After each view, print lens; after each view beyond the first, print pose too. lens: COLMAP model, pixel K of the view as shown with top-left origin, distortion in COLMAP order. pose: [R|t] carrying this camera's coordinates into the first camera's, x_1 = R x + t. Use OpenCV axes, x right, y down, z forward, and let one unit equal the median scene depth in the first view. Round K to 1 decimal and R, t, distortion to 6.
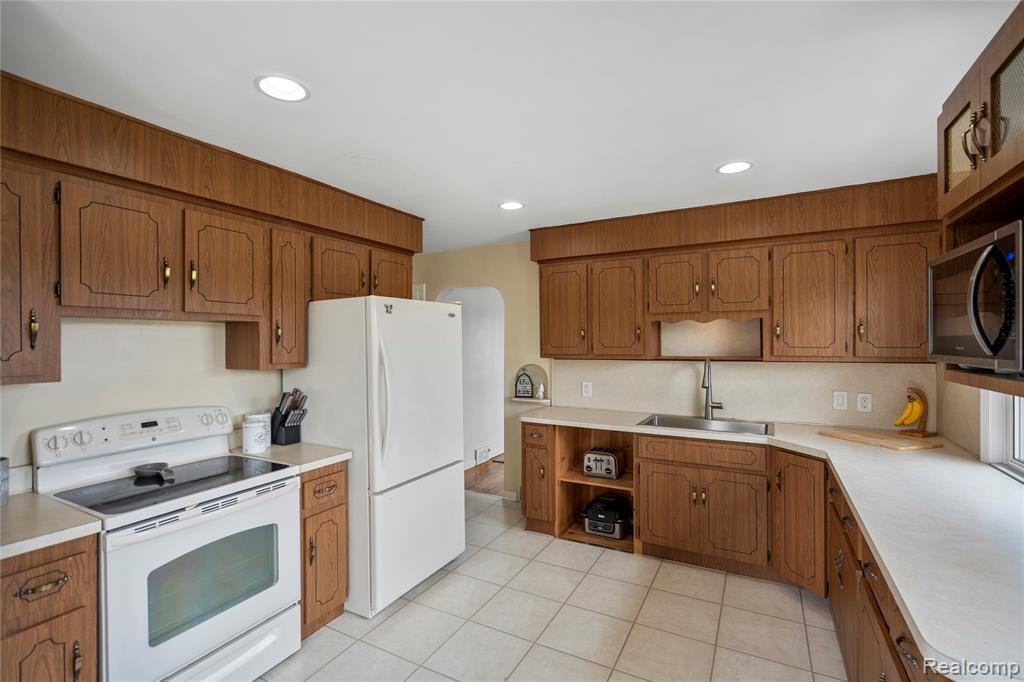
lens RADIAL K [[459.2, 0, 515.5], [0, 459.2, 352.6], [0, 0, 1]] dist [-0.002385, 0.000367]
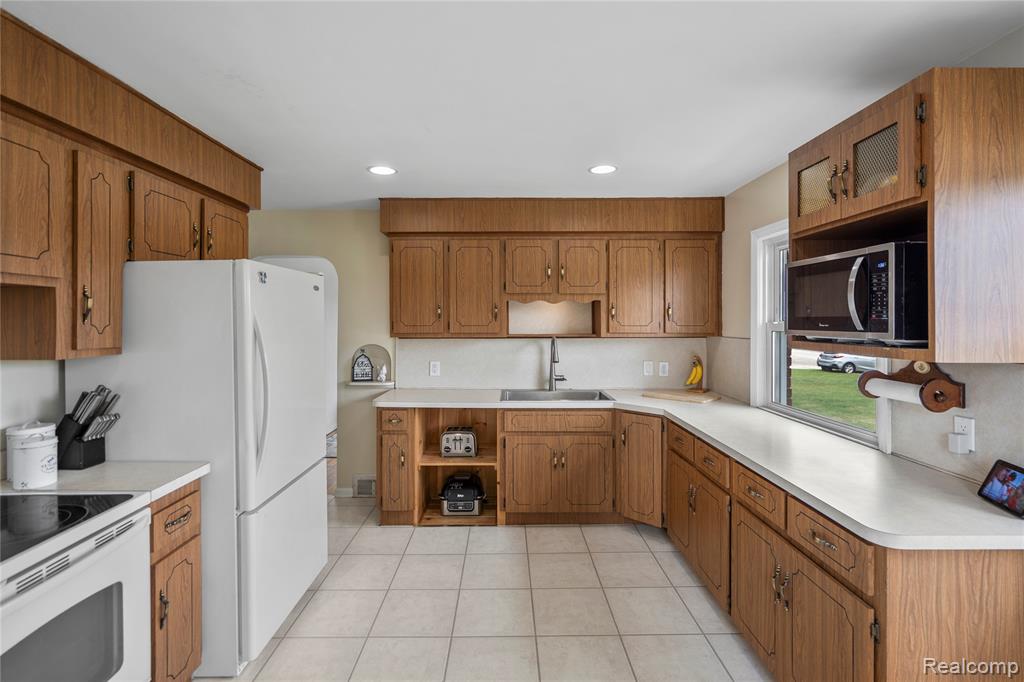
lens RADIAL K [[466.4, 0, 509.0], [0, 466.4, 330.2], [0, 0, 1]] dist [-0.002343, 0.001134]
pose [[0.876934, -0.005269, 0.480582, -0.242499], [0.007067, 0.999973, -0.001933, 0.000756], [-0.480559, 0.005092, 0.876948, 0.073617]]
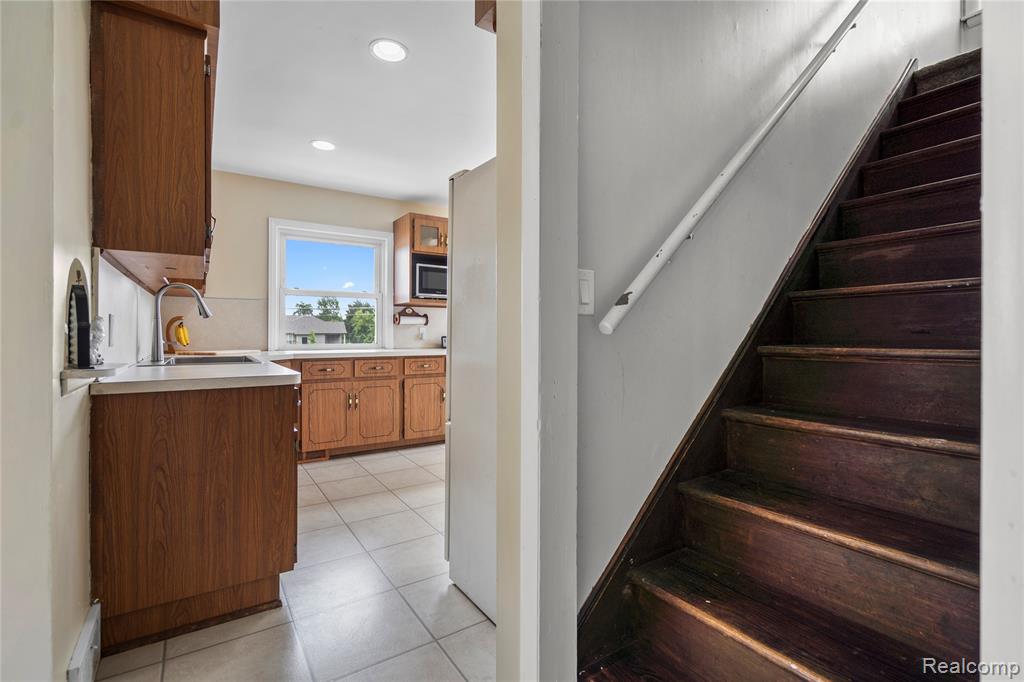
lens RADIAL K [[466.4, 0, 509.0], [0, 466.4, 330.2], [0, 0, 1]] dist [-0.002343, 0.001134]
pose [[-0.878138, -0.004102, 0.478390, -0.536393], [0.001147, 0.999942, 0.010679, 0.102648], [-0.478406, 0.009927, -0.878082, 1.611177]]
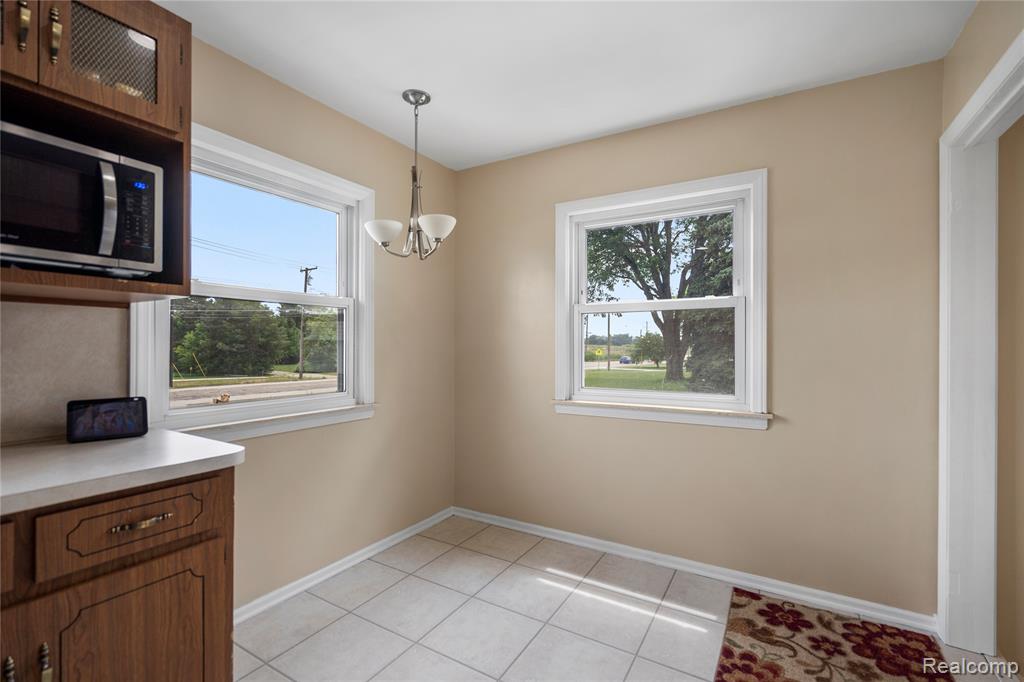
lens RADIAL K [[466.4, 0, 509.0], [0, 466.4, 330.2], [0, 0, 1]] dist [-0.002343, 0.001134]
pose [[-0.998184, -0.004705, 0.060059, -0.028174], [-0.005423, 0.999916, -0.011788, 0.072089], [-0.059999, -0.012092, -0.998125, 0.729640]]
